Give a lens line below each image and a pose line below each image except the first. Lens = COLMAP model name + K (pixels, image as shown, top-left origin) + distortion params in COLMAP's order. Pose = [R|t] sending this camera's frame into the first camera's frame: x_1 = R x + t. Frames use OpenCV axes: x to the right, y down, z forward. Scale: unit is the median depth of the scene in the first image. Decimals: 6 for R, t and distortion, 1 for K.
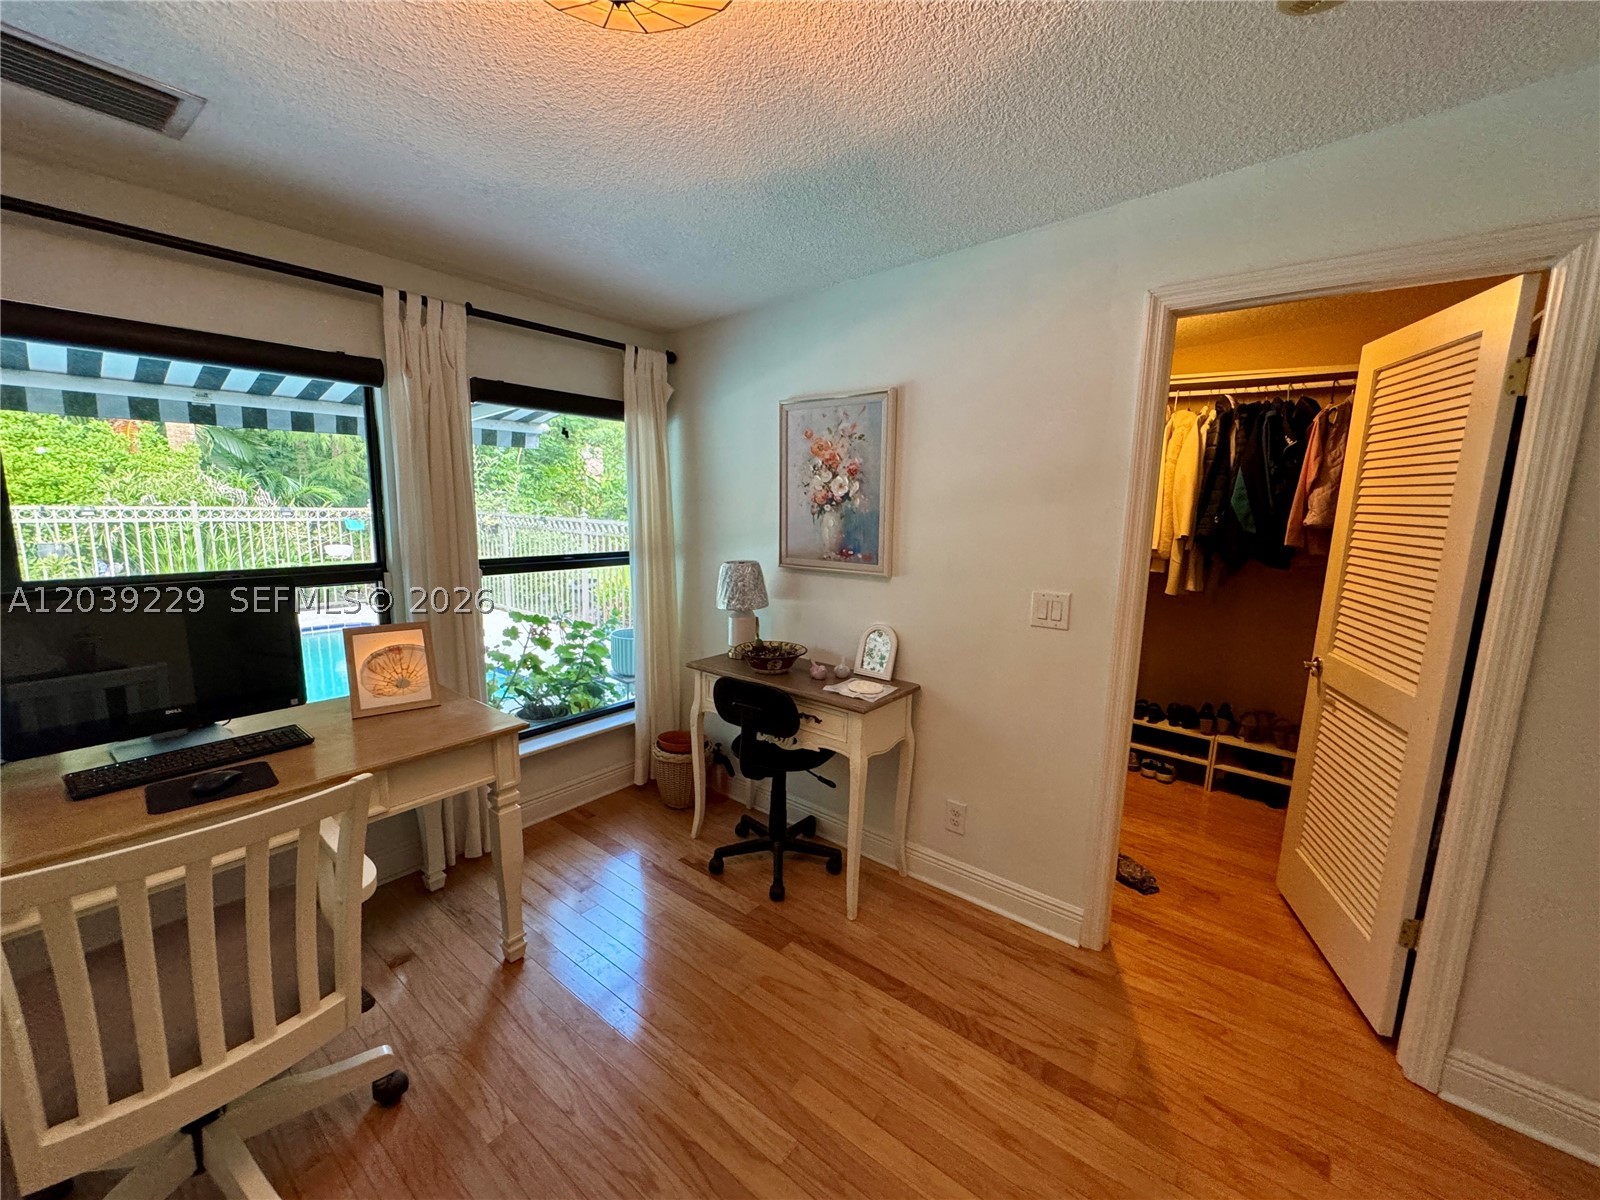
lens RADIAL K [[637.8, 0, 800.0], [0, 637.8, 600.0], [0, 0, 1]] dist [-0.000308, 0.000487]
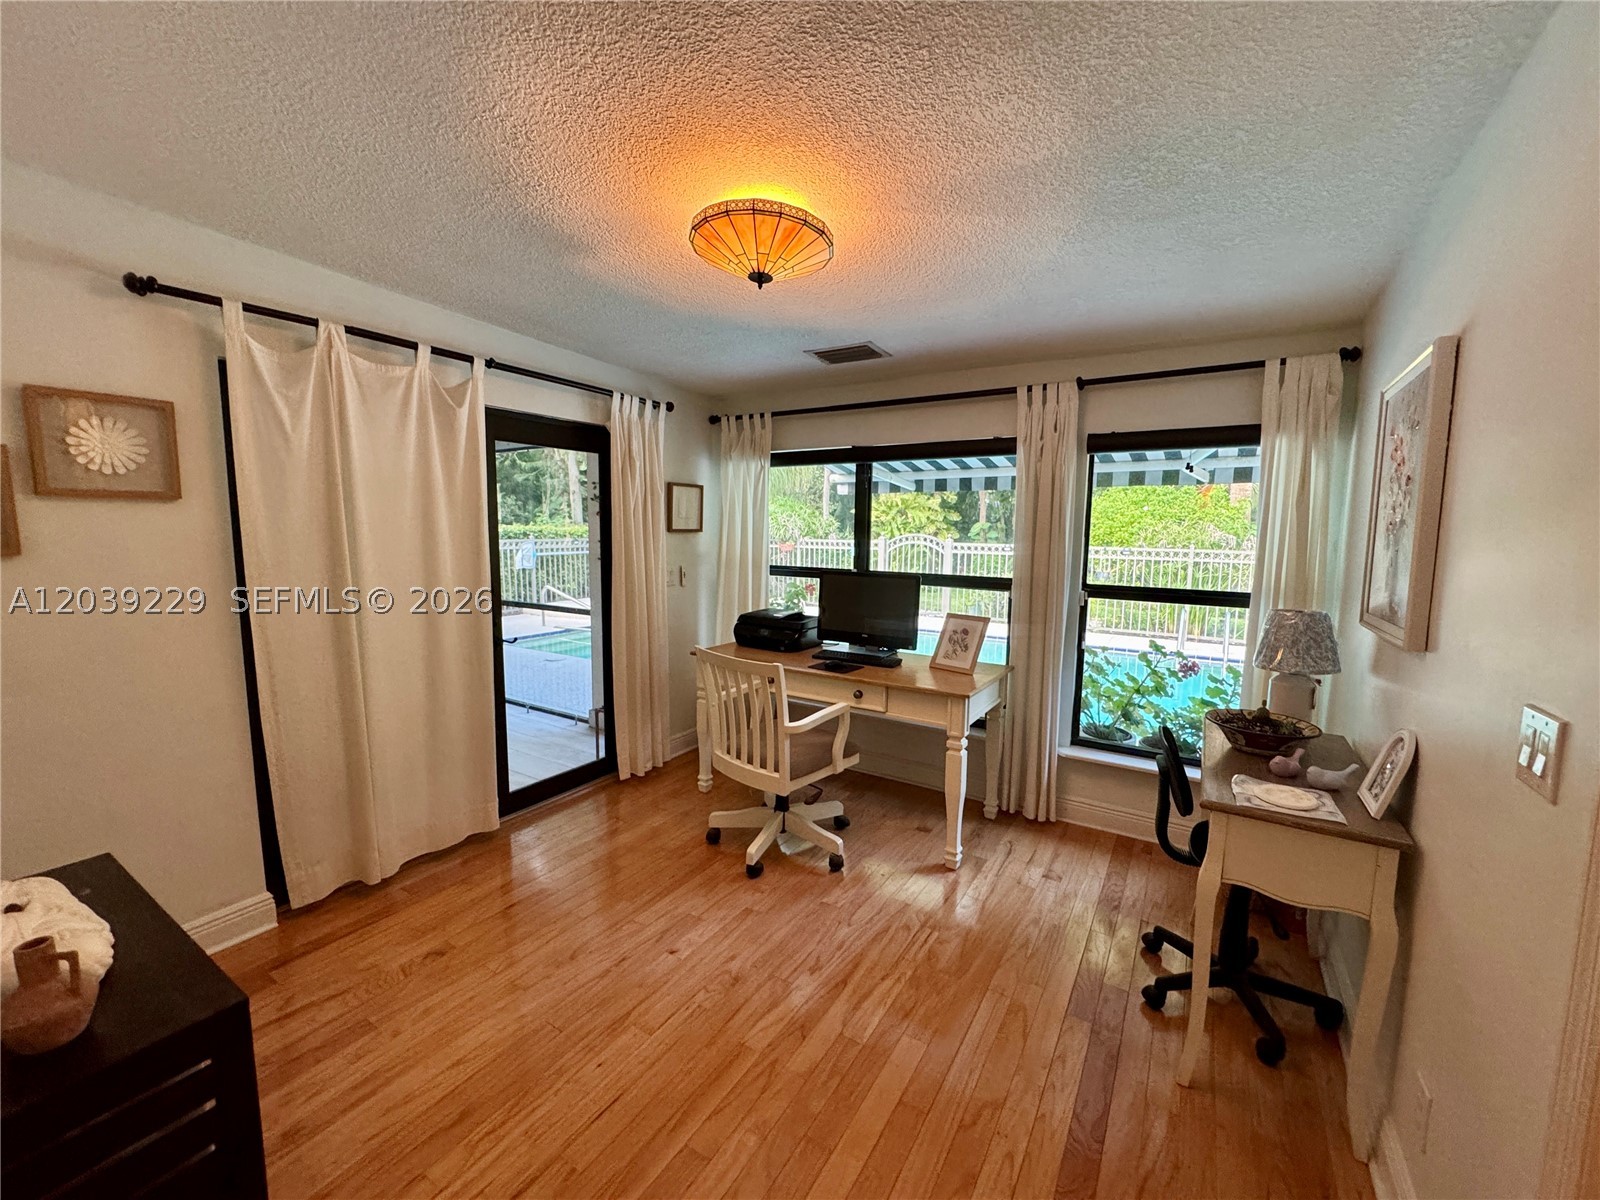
lens RADIAL K [[637.8, 0, 800.0], [0, 637.8, 600.0], [0, 0, 1]] dist [-0.000308, 0.000487]
pose [[0.101756, 0.090959, -0.990642, 0.565402], [-0.168667, 0.982971, 0.072929, -0.028084], [0.980407, 0.159668, 0.115365, 0.312548]]
